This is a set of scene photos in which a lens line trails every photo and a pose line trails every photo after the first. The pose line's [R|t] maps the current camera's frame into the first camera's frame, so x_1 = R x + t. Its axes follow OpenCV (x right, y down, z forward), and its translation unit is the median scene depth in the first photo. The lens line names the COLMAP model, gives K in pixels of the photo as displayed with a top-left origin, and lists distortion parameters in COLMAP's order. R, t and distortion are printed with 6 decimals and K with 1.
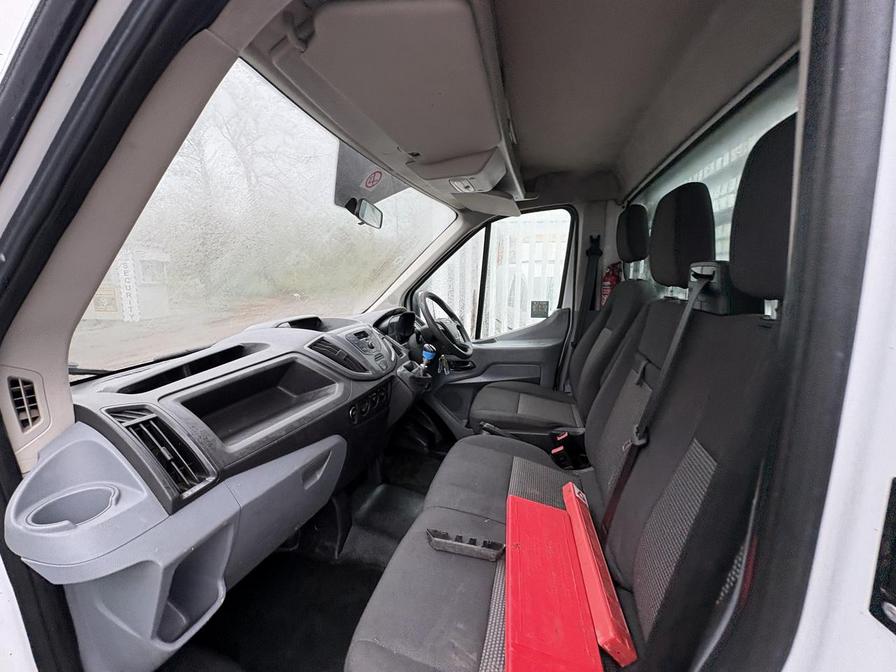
lens RADIAL K [[355.0, 0, 447.8], [0, 355.0, 336.5], [0, 0, 1]] dist [0.000755, 0.000277]
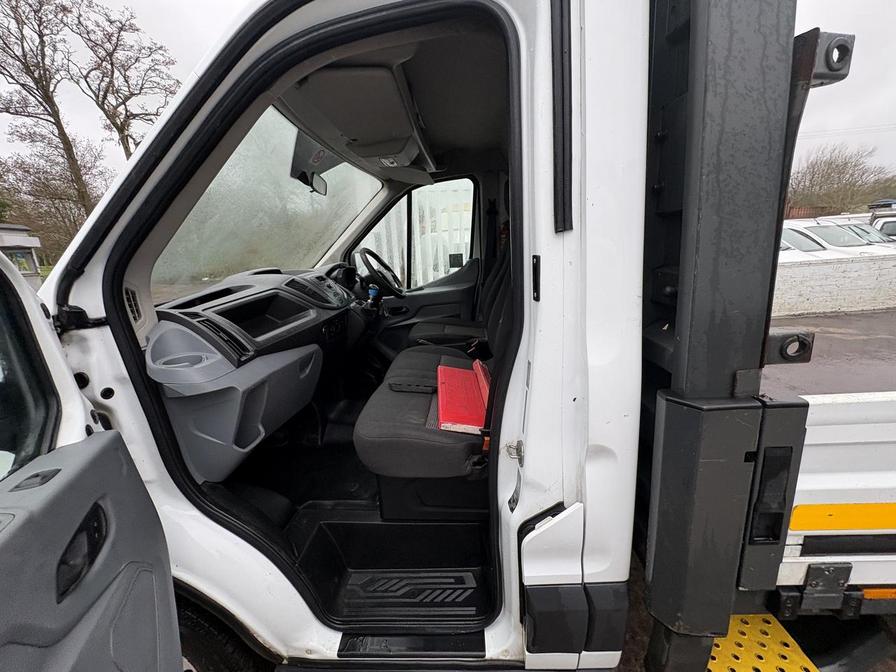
lens RADIAL K [[355.0, 0, 447.1], [0, 355.0, 336.0], [0, 0, 1]] dist [0.000755, 0.000277]
pose [[0.977836, -0.093004, 0.187581, -0.050341], [0.079552, 0.993773, 0.078023, 0.136344], [-0.193669, -0.061371, 0.979145, -0.374182]]
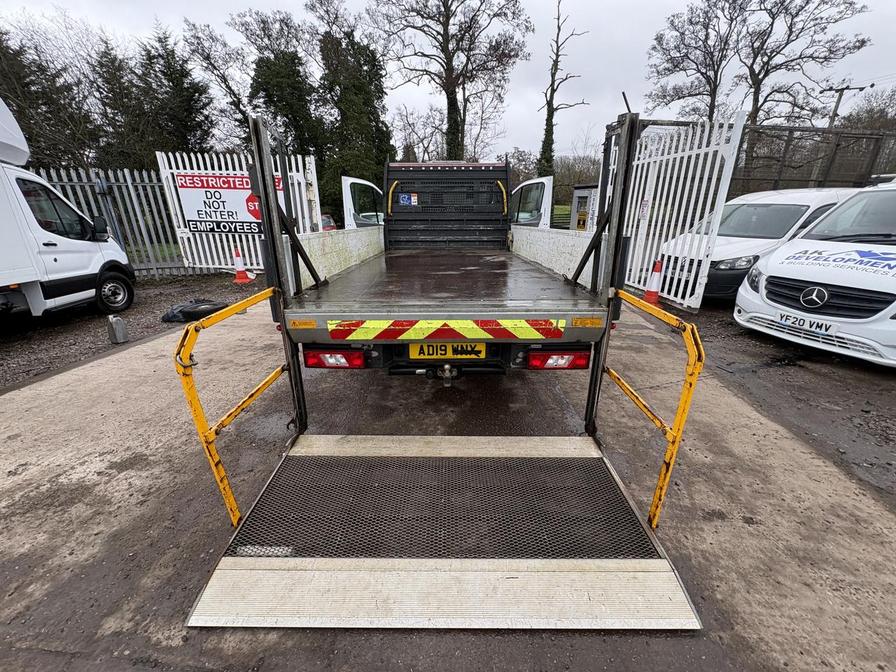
lens RADIAL K [[355.0, 0, 451.4], [0, 355.0, 337.0], [0, 0, 1]] dist [0.000755, 0.000277]
pose [[0.255358, 0.330960, -0.908437, 5.207239], [-0.163411, 0.940844, 0.296832, 0.139111], [0.952937, 0.072650, 0.294334, -0.424621]]
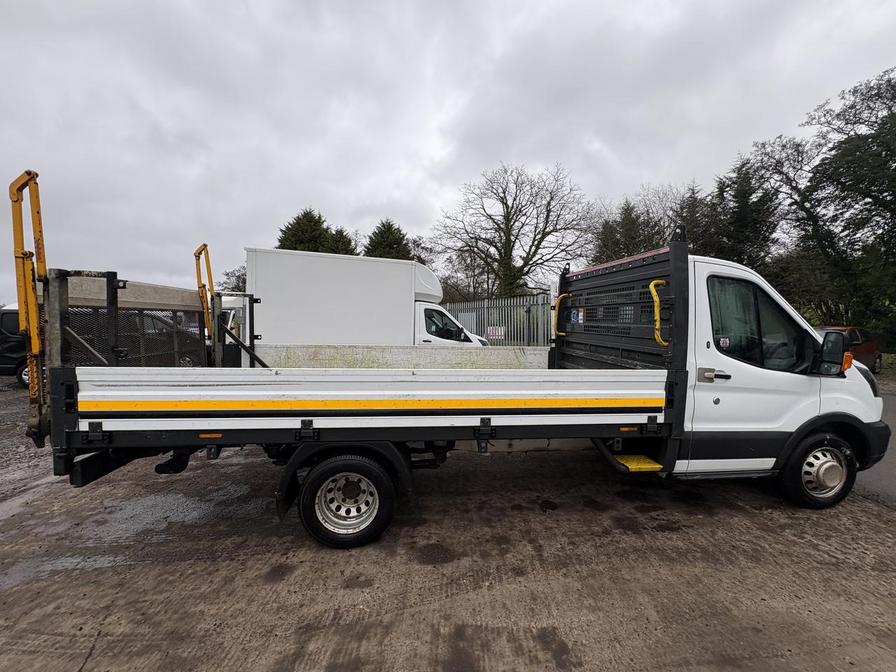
lens RADIAL K [[355.0, 0, 444.1], [0, 355.0, 330.1], [0, 0, 1]] dist [0.000755, 0.000277]
pose [[-0.936334, 0.021417, -0.350457, 2.739104], [-0.053148, 0.977991, 0.201764, -0.547893], [0.347065, 0.207545, -0.914588, 2.848738]]
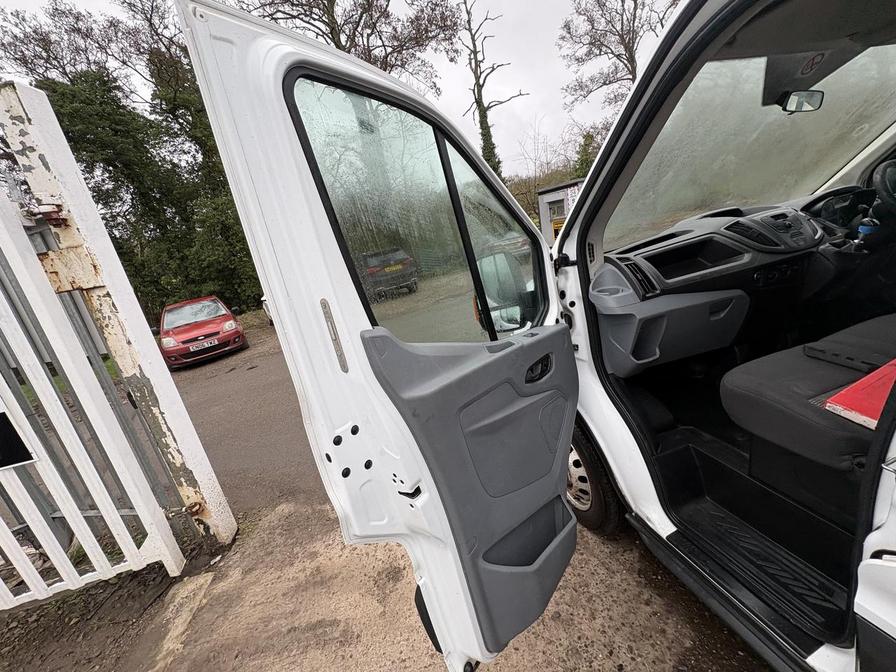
lens RADIAL K [[355.0, 0, 447.8], [0, 355.0, 335.5], [0, 0, 1]] dist [0.000755, 0.000277]
pose [[0.492521, 0.144339, -0.858248, 0.270077], [0.043598, 0.980821, 0.189973, 0.104979], [0.869208, -0.130984, 0.476782, -0.542396]]
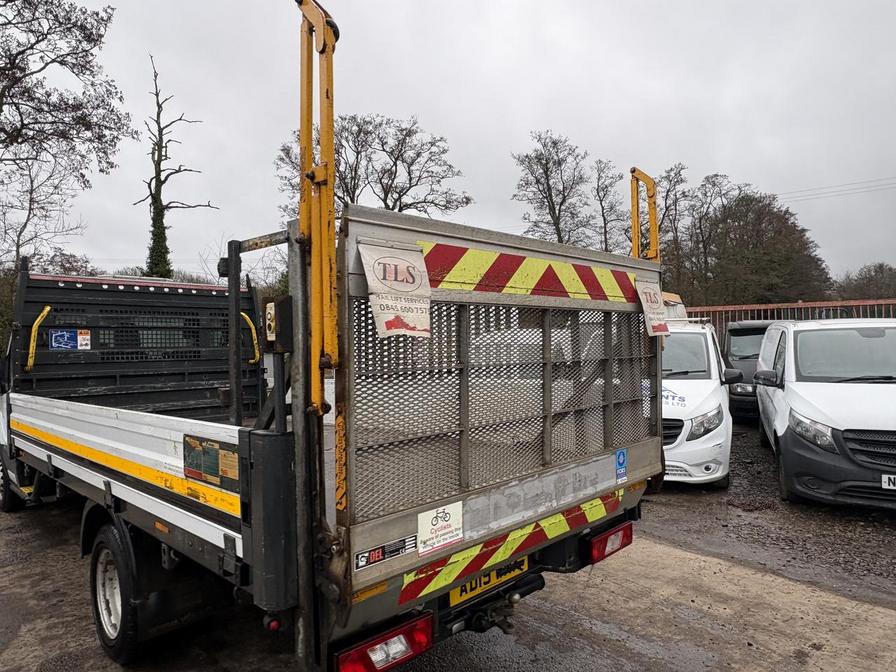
lens RADIAL K [[574.5, 0, 451.5], [0, 574.5, 342.2], [0, 0, 1]] dist [0.004994, -0.002932]
pose [[0.865029, -0.006691, -0.501677, 4.406862], [-0.077342, 0.986181, -0.146512, 0.288735], [0.495725, 0.165538, 0.852557, -1.671348]]
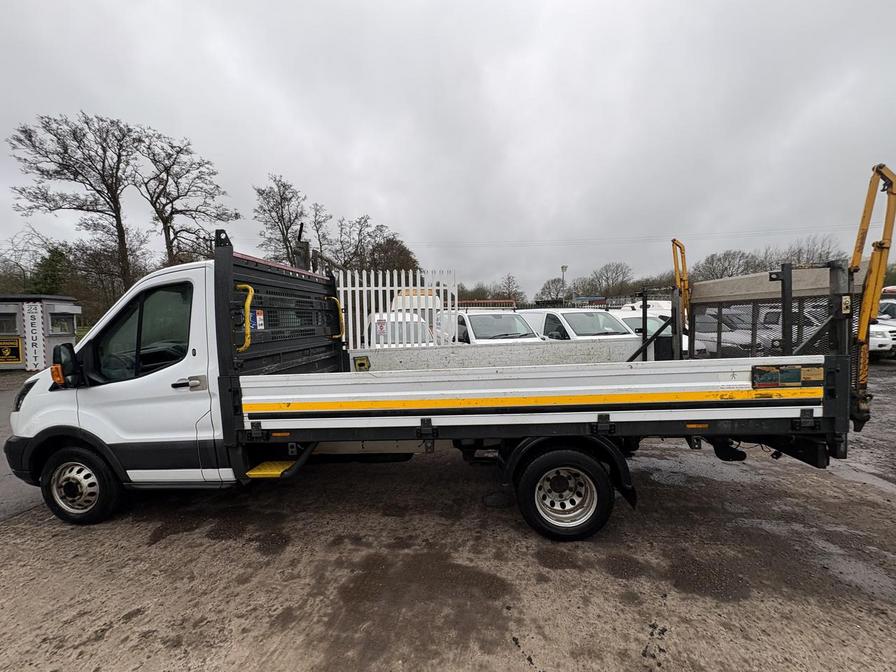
lens RADIAL K [[355.0, 0, 446.6], [0, 355.0, 337.9], [0, 0, 1]] dist [0.000755, 0.000277]
pose [[0.986104, -0.026796, 0.163951, 1.280562], [0.045887, 0.992444, -0.113791, 0.353068], [-0.159663, 0.119733, 0.979883, -2.149788]]
